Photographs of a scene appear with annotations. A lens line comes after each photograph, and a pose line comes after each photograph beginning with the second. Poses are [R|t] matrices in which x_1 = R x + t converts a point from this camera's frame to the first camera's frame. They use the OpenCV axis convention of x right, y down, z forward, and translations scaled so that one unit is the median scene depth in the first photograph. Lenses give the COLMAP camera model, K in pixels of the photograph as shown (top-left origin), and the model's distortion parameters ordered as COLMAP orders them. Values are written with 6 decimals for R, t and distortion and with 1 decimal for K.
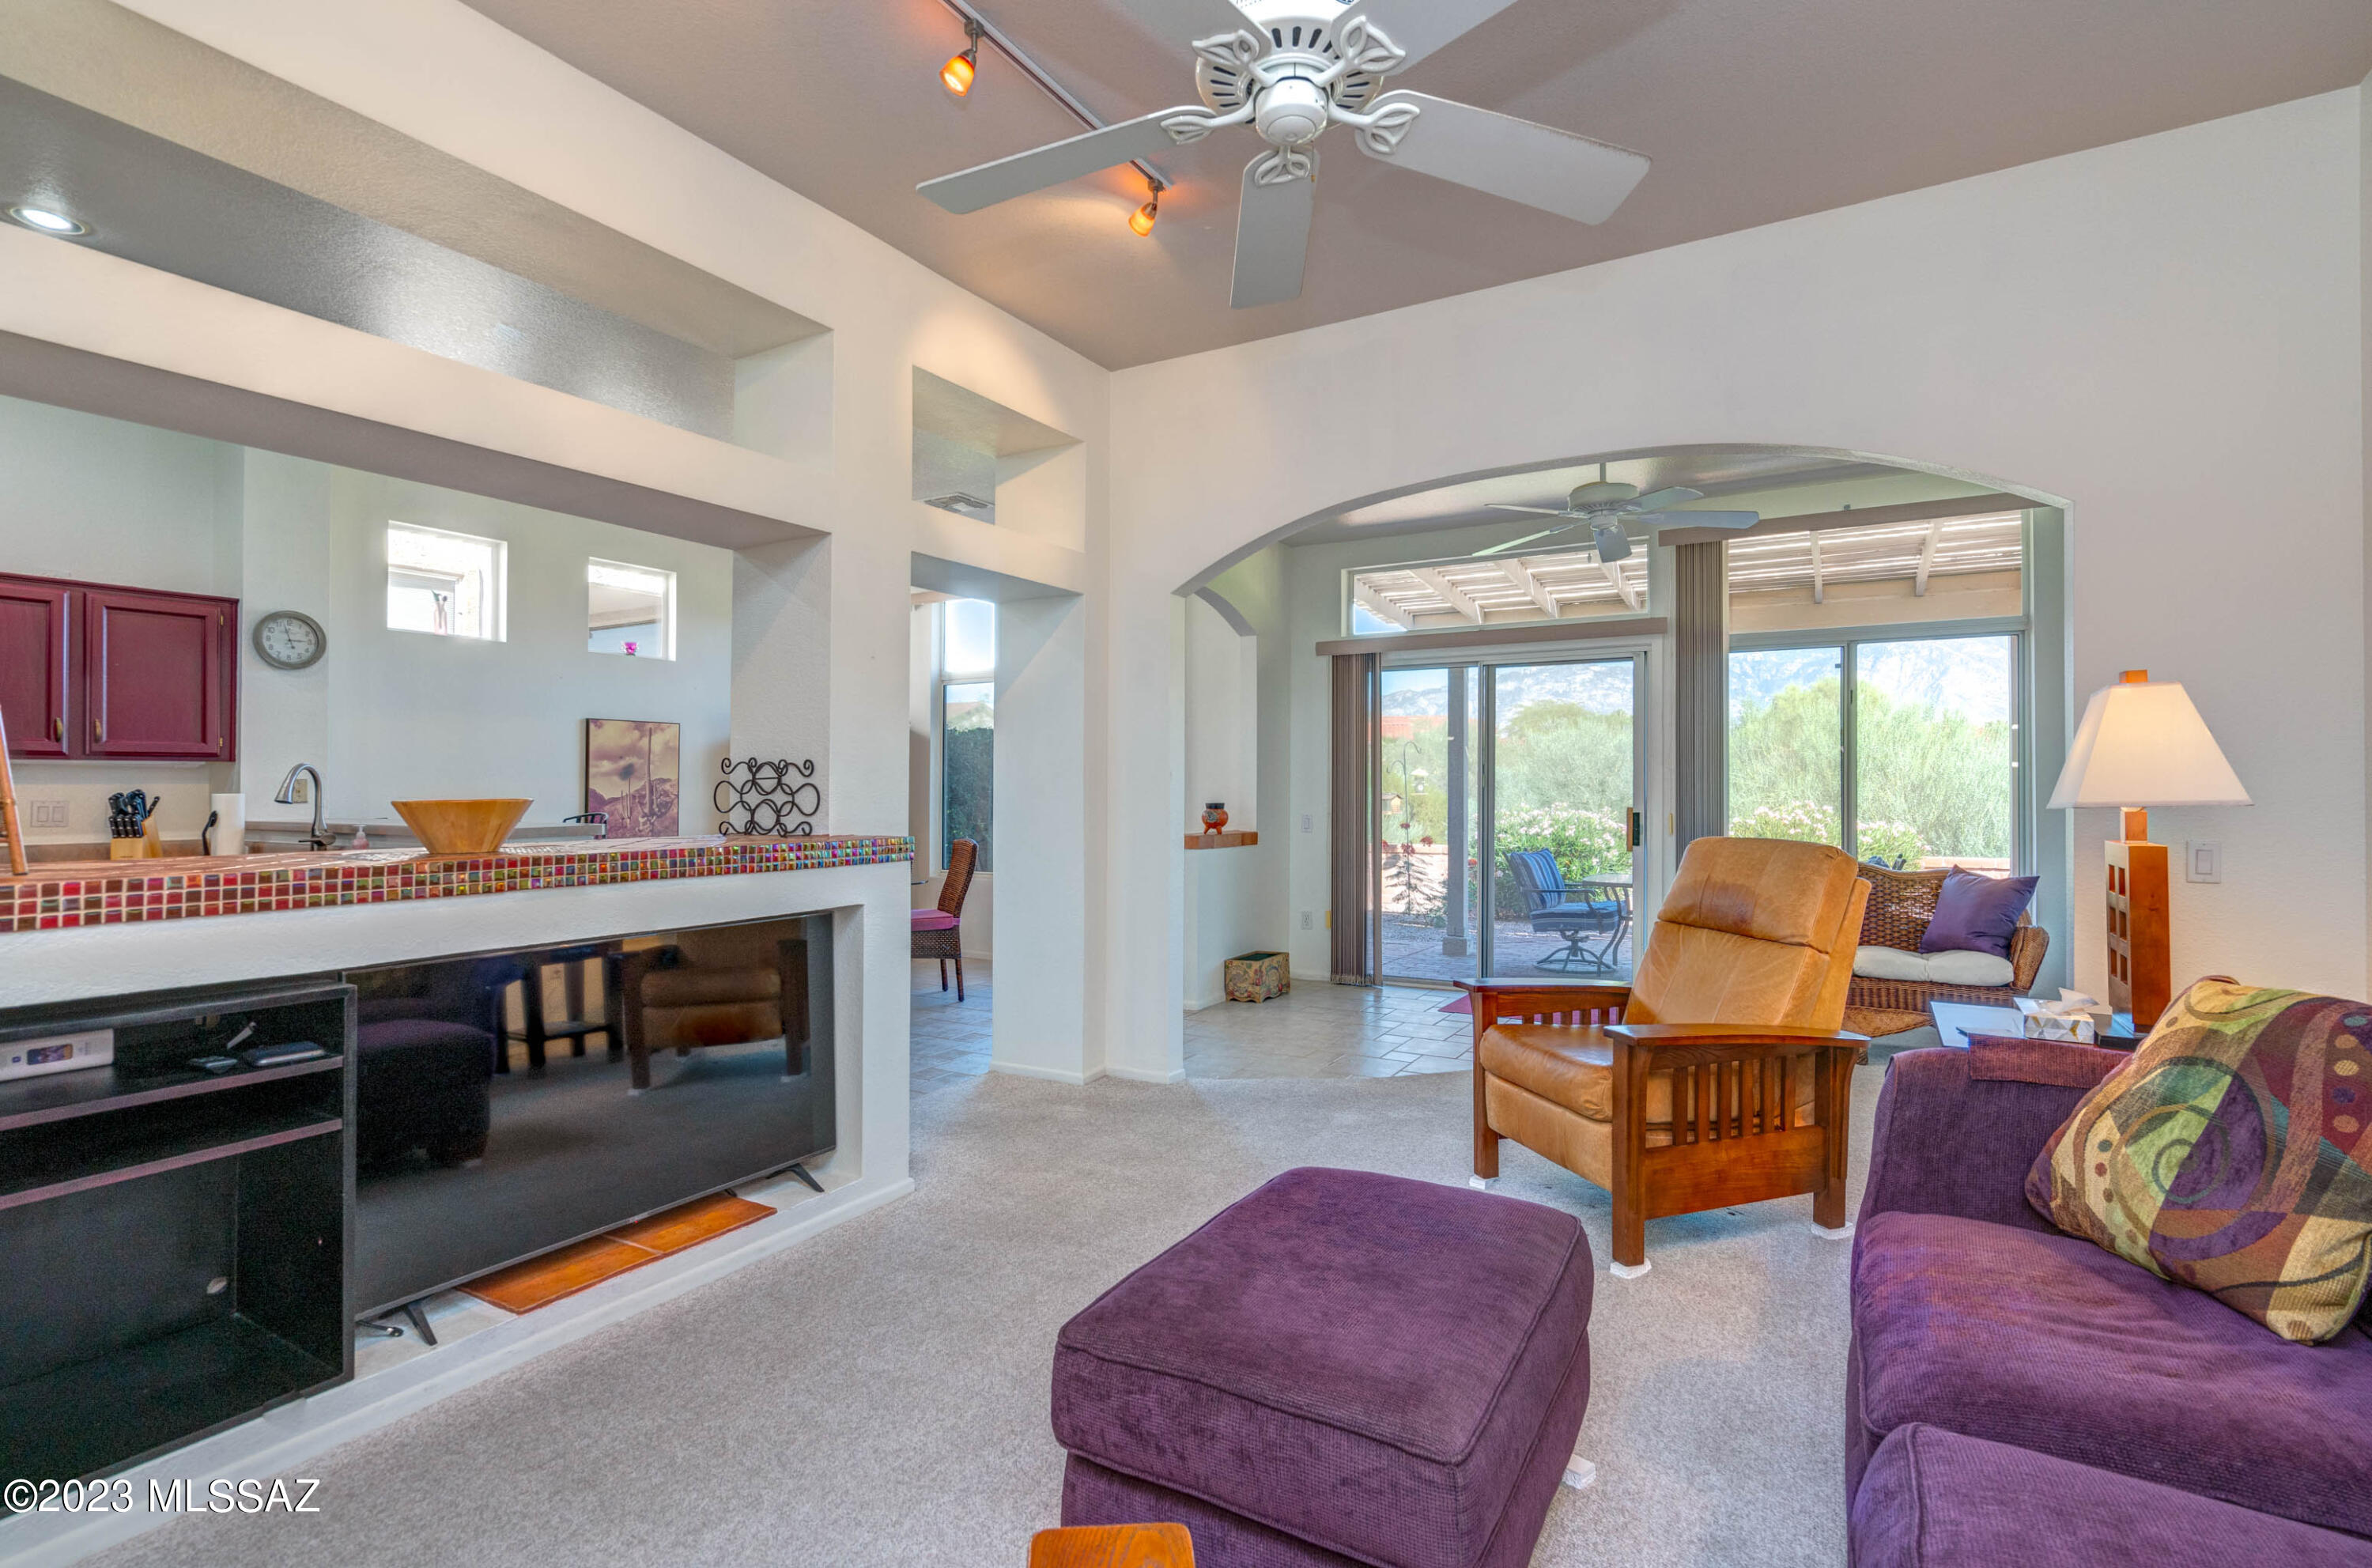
lens RADIAL K [[1076.9, 0, 1205.4], [0, 1076.9, 773.3], [0, 0, 1]] dist [-0.003734, 0.003837]
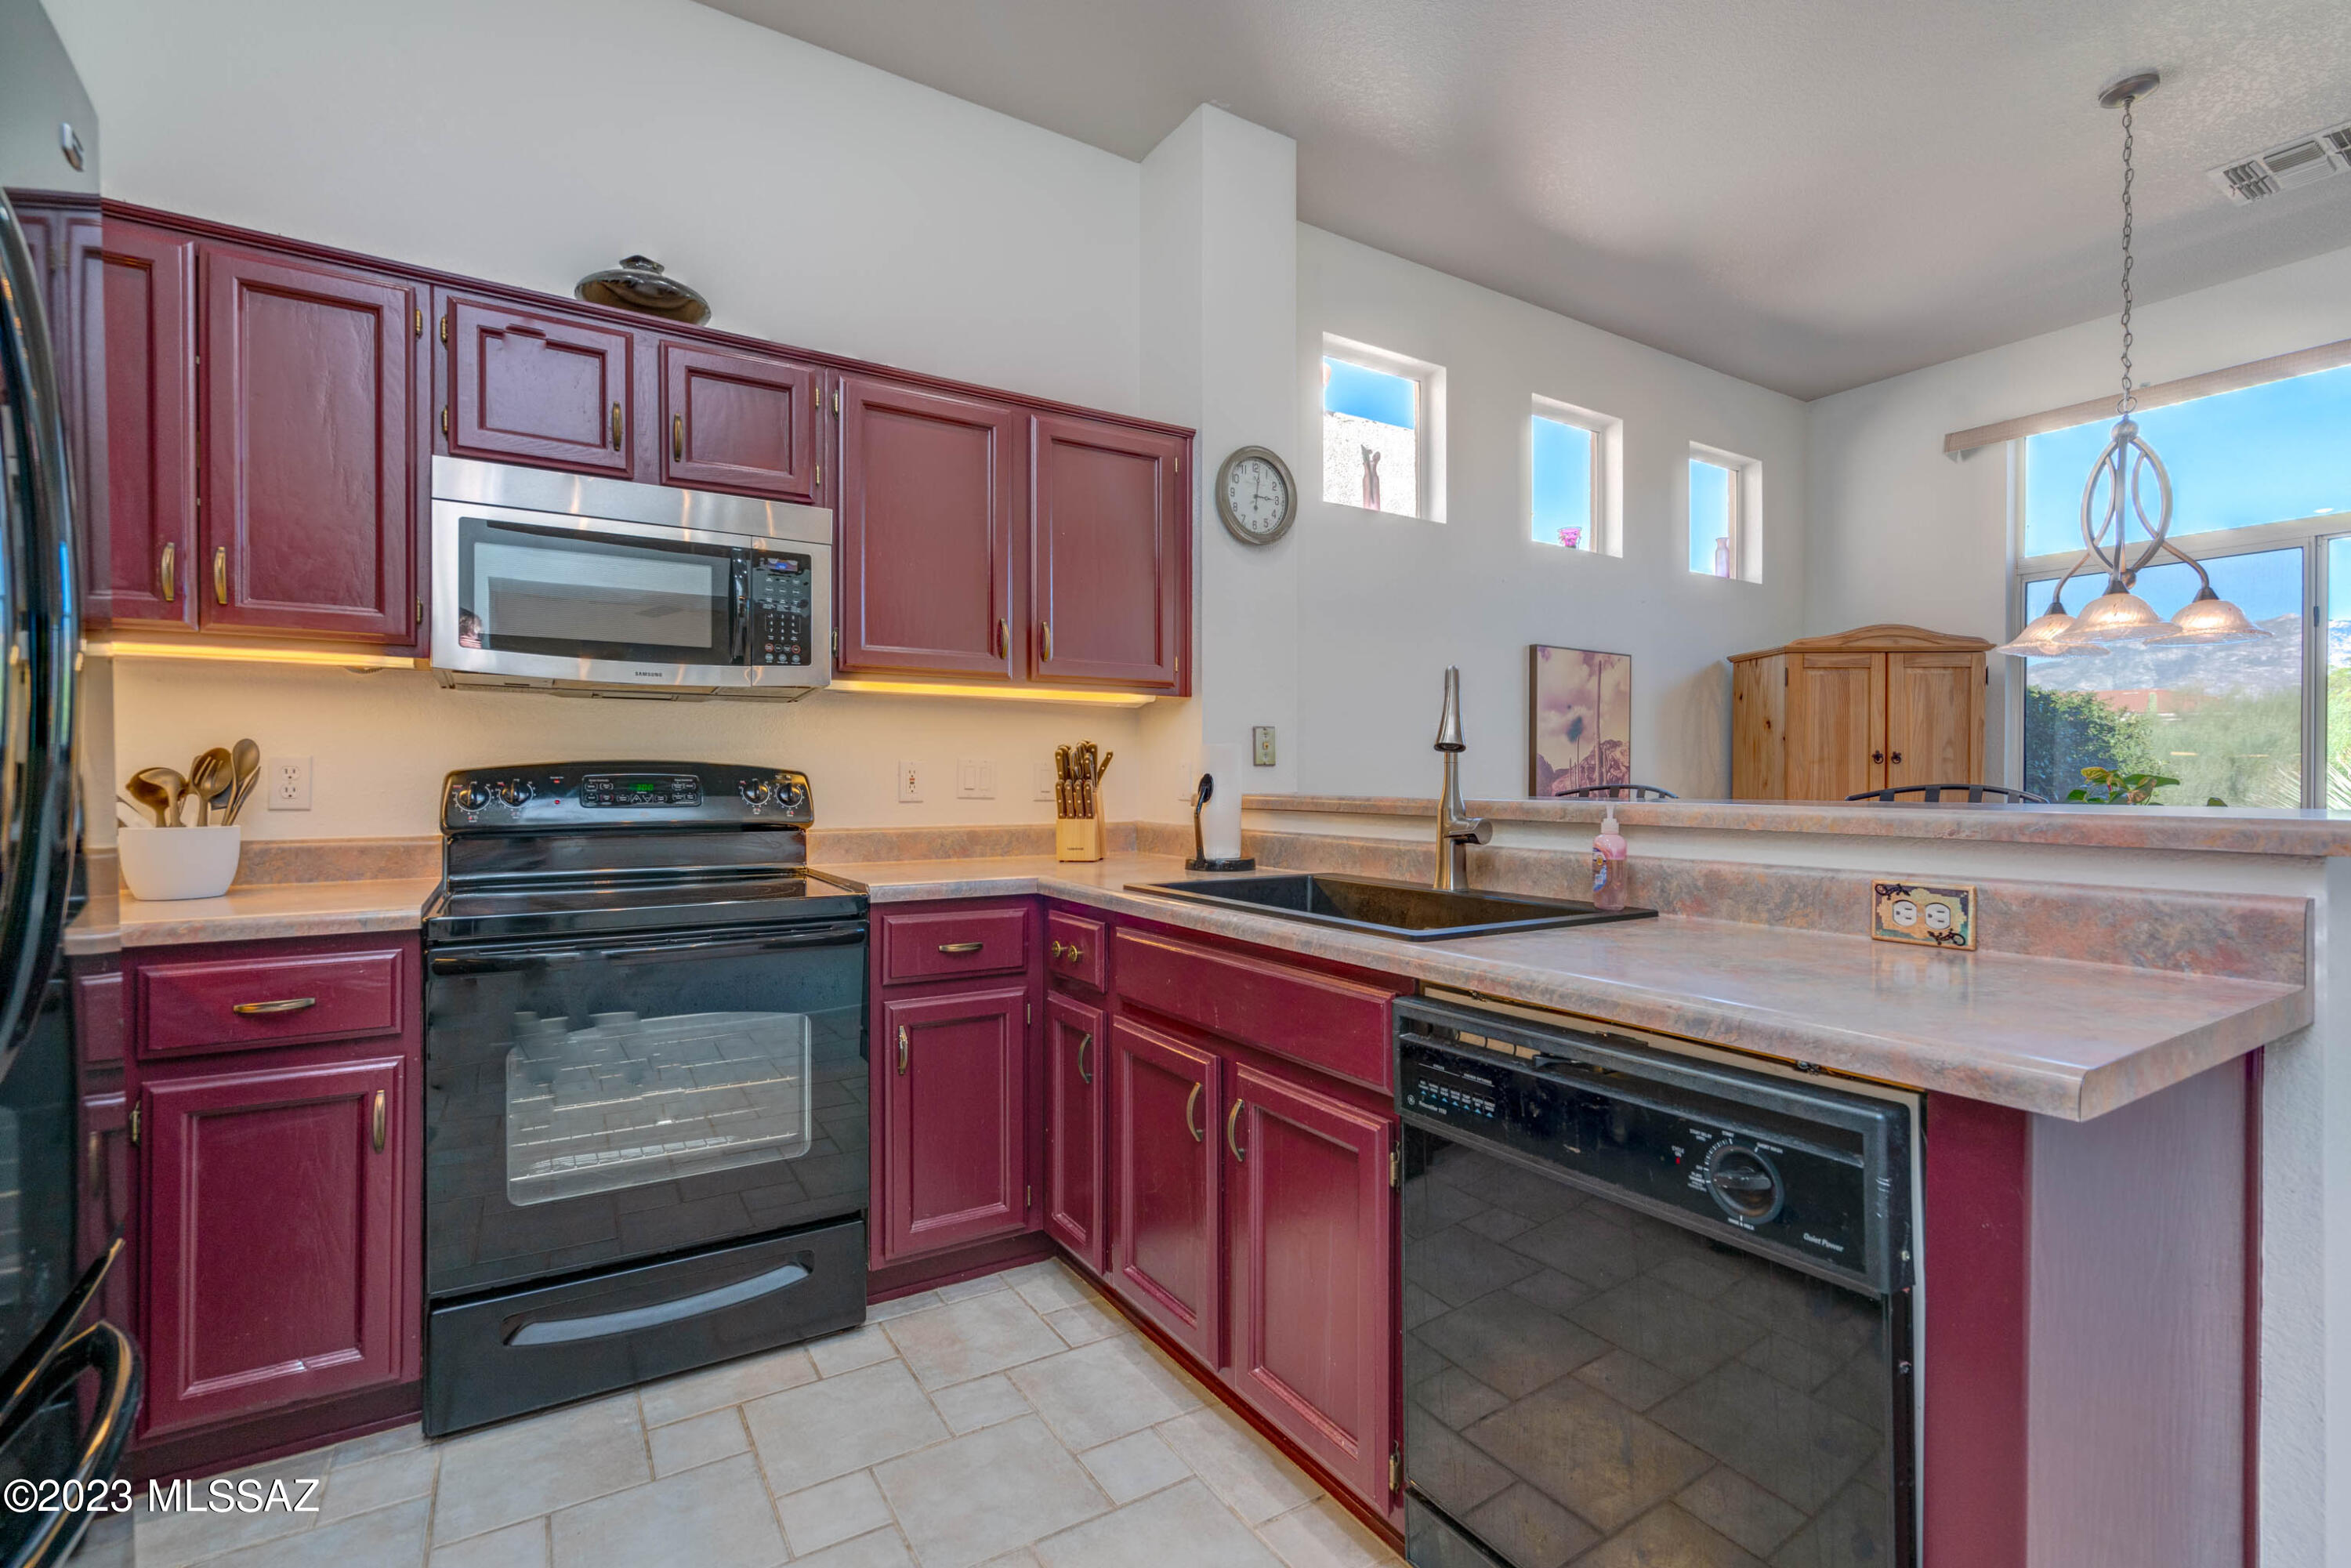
lens RADIAL K [[1067.3, 0, 1192.8], [0, 1067.3, 791.5], [0, 0, 1]] dist [-0.003734, 0.003837]
pose [[0.885145, 0.010737, -0.465191, -0.613085], [0.000178, 0.999726, 0.023413, 0.028441], [0.465314, -0.020807, 0.884901, 0.459245]]
